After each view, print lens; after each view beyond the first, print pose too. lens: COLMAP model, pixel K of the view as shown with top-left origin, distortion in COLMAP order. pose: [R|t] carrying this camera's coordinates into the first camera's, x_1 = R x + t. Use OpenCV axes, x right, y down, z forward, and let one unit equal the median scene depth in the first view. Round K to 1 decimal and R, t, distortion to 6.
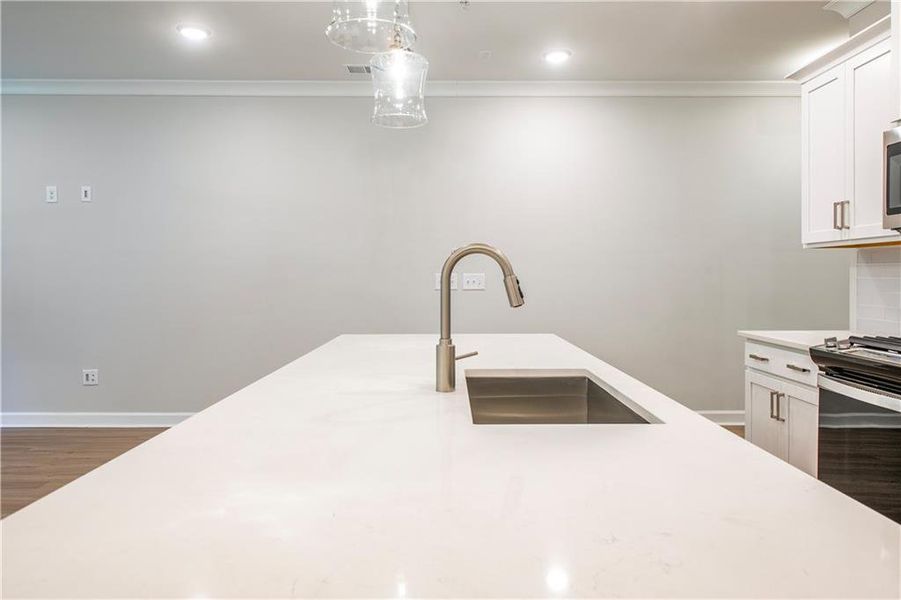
lens RADIAL K [[650.7, 0, 455.7], [0, 650.7, 266.0], [0, 0, 1]] dist [0.003897, 0.004188]
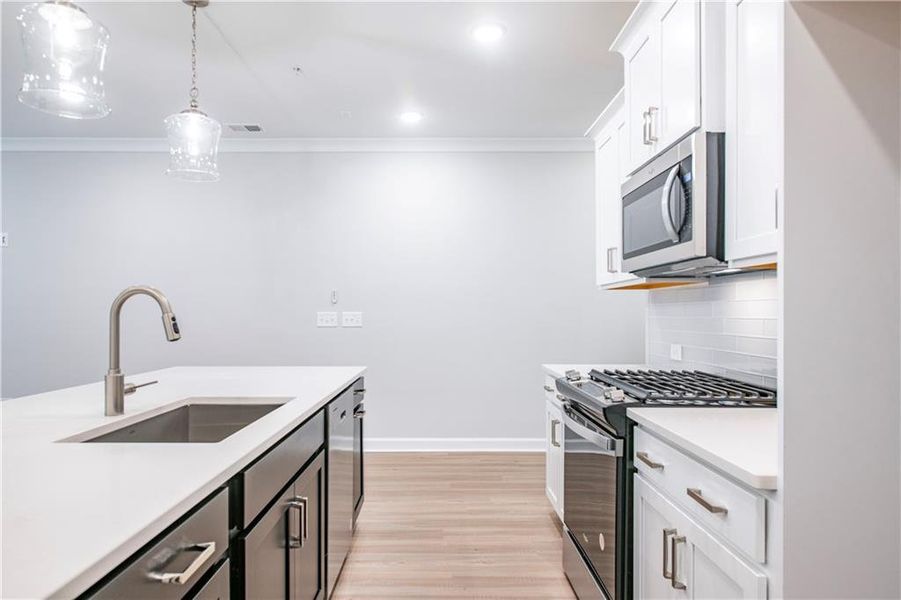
lens RADIAL K [[595.0, 0, 450.5], [0, 595.0, 300.0], [0, 0, 1]] dist [-0.001468, -0.000840]
pose [[0.999810, 0.002647, -0.019324, 0.374784], [-0.002840, 0.999946, -0.009974, 0.000889], [0.019296, 0.010027, 0.999764, -0.010359]]
